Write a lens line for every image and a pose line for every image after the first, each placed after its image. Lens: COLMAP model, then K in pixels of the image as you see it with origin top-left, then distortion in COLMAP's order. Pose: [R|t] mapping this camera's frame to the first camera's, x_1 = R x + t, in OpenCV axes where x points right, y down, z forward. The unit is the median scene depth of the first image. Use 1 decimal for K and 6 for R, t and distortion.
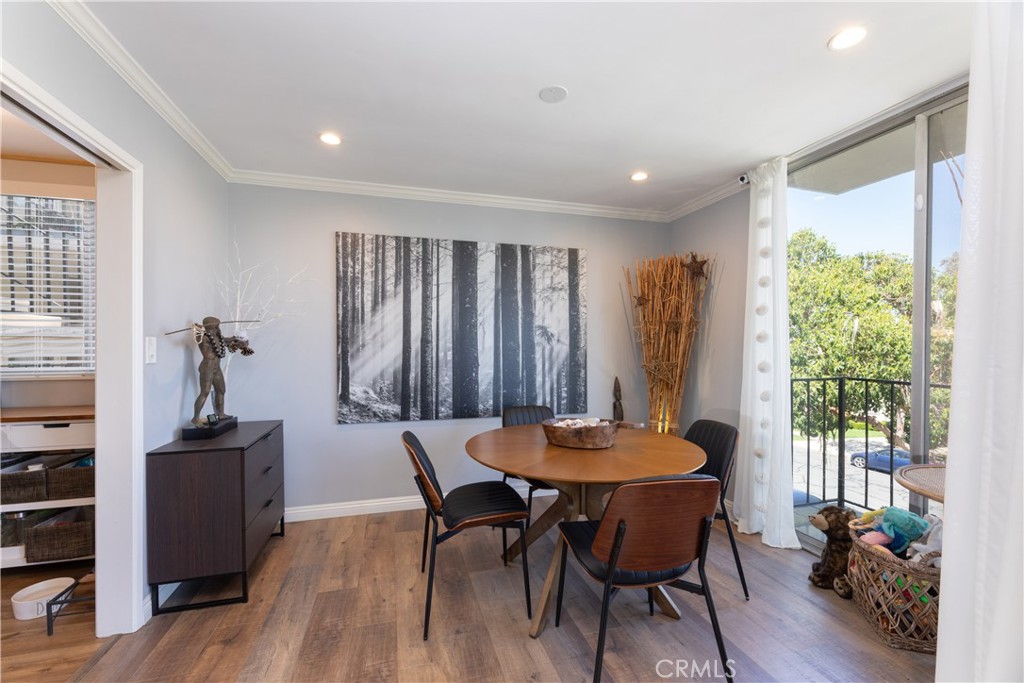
lens RADIAL K [[409.7, 0, 503.3], [0, 409.7, 348.6], [0, 0, 1]] dist [0.002851, 0.000302]
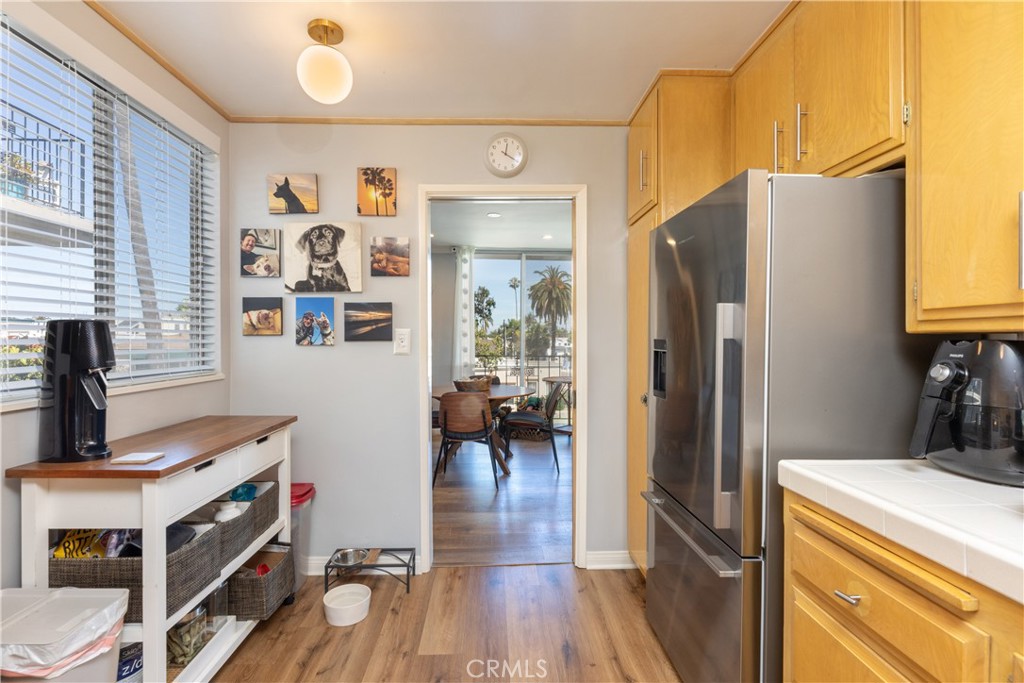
lens RADIAL K [[489.9, 0, 511.1], [0, 489.9, 337.5], [0, 0, 1]] dist [-0.003046, -0.000014]
pose [[0.219106, -0.010424, 0.975645, -1.697707], [0.007232, 0.999933, 0.009059, -0.034124], [-0.975674, 0.005071, 0.219167, 0.287241]]
